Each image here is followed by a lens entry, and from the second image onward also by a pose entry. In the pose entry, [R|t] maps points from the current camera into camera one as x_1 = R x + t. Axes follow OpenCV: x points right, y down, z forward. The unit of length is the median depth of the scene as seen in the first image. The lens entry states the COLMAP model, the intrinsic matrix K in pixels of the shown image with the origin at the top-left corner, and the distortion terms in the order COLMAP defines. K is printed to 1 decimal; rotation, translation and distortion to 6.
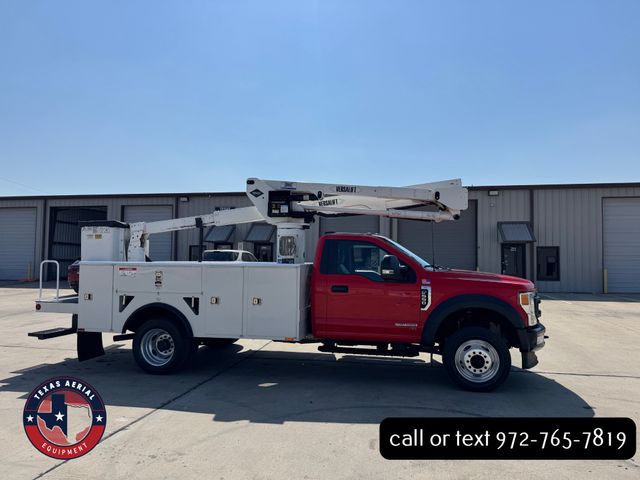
lens RADIAL K [[449.0, 0, 315.8], [0, 449.0, 243.9], [0, 0, 1]] dist [0.082140, -0.110520]
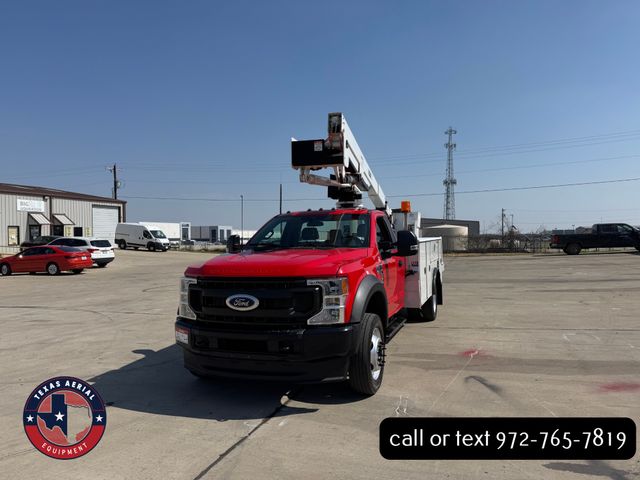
lens RADIAL K [[449.0, 0, 317.5], [0, 449.0, 240.9], [0, 0, 1]] dist [0.082140, -0.110520]
pose [[-0.139957, 0.000895, -0.990157, 1.028905], [0.056333, 0.998387, -0.007060, 0.049029], [0.988554, -0.056767, -0.139782, 1.114900]]
